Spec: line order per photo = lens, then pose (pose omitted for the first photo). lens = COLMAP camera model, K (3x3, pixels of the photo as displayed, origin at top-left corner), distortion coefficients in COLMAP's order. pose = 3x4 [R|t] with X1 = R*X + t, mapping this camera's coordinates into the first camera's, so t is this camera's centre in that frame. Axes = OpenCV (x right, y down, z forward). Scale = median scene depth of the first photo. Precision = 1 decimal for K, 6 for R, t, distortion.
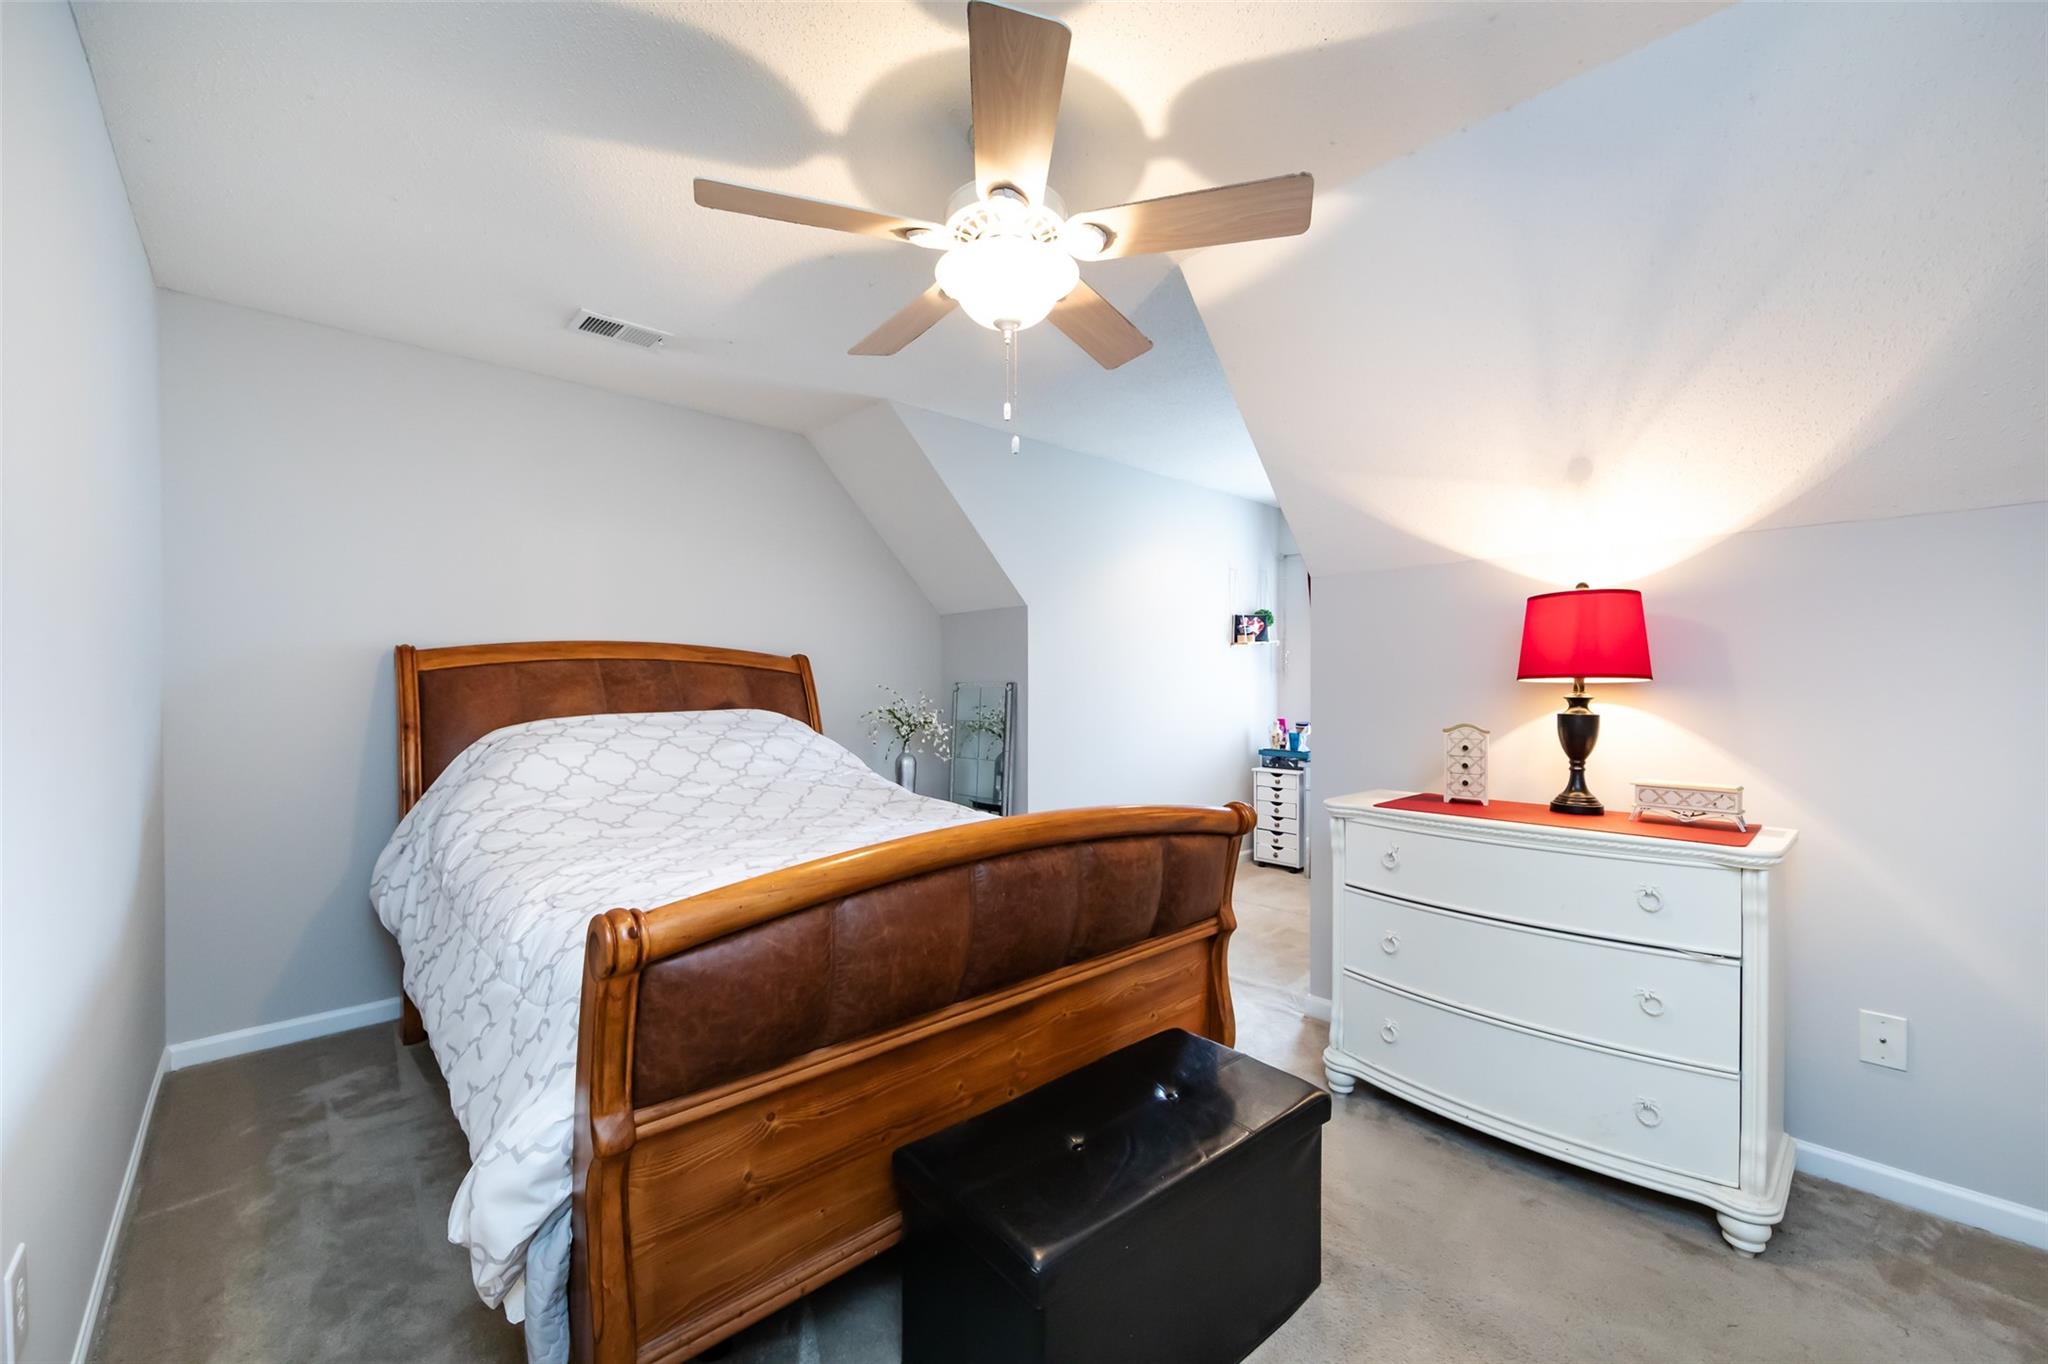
lens RADIAL K [[808.5, 0, 1026.1], [0, 808.5, 680.4], [0, 0, 1]] dist [-0.001741, -0.000394]
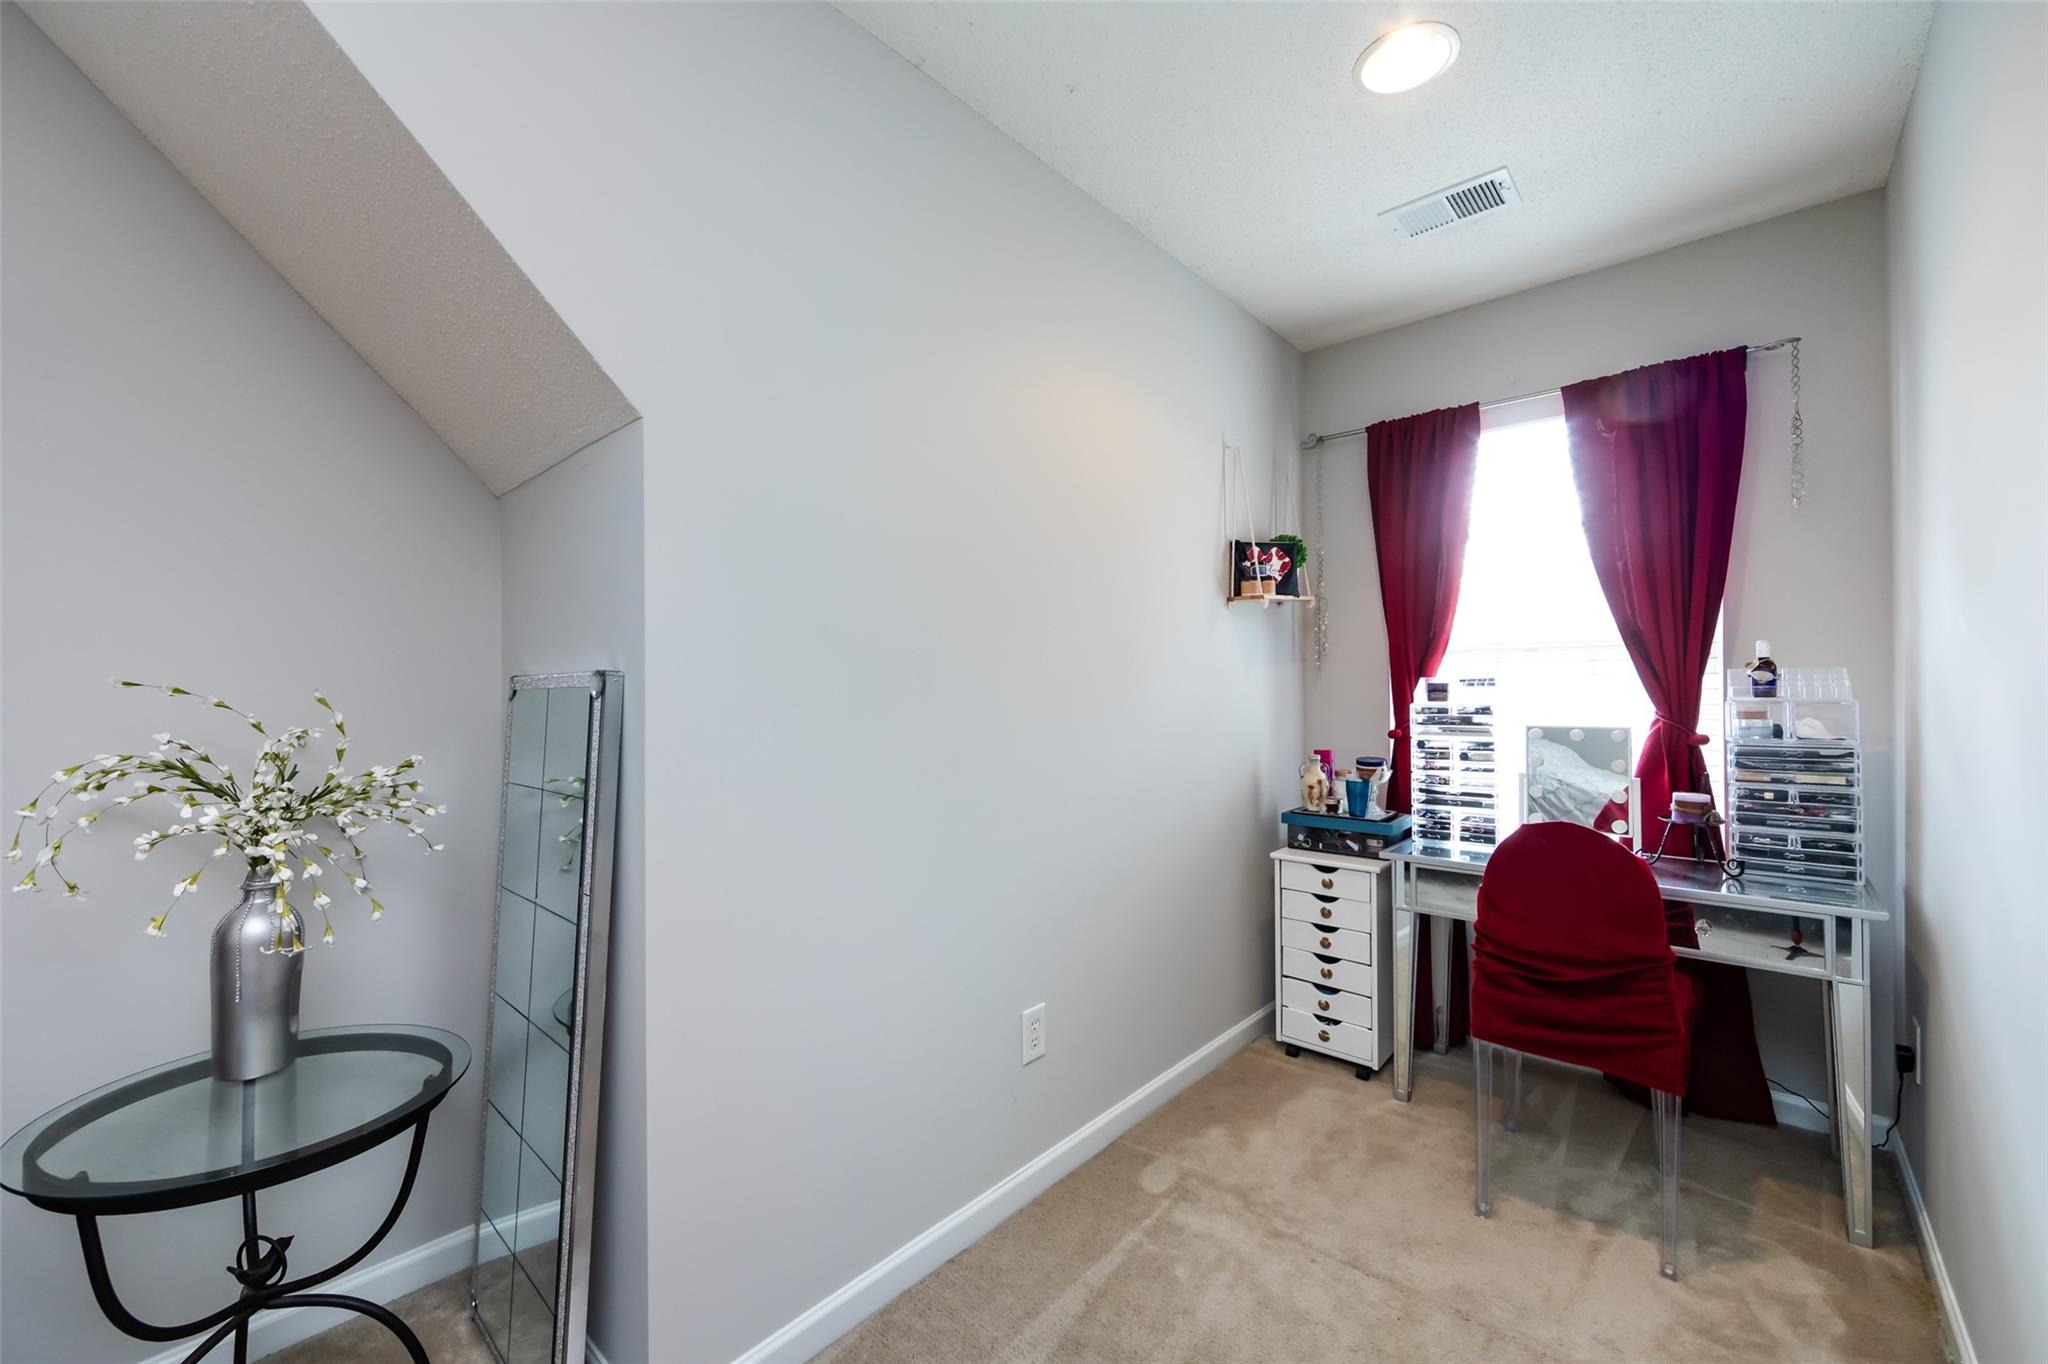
lens RADIAL K [[808.5, 0, 1026.1], [0, 808.5, 680.4], [0, 0, 1]] dist [-0.001741, -0.000394]
pose [[0.996328, -0.003938, 0.085530, 0.090175], [0.004181, 0.999988, -0.002670, 0.004858], [-0.085519, 0.003017, 0.996332, 0.527729]]
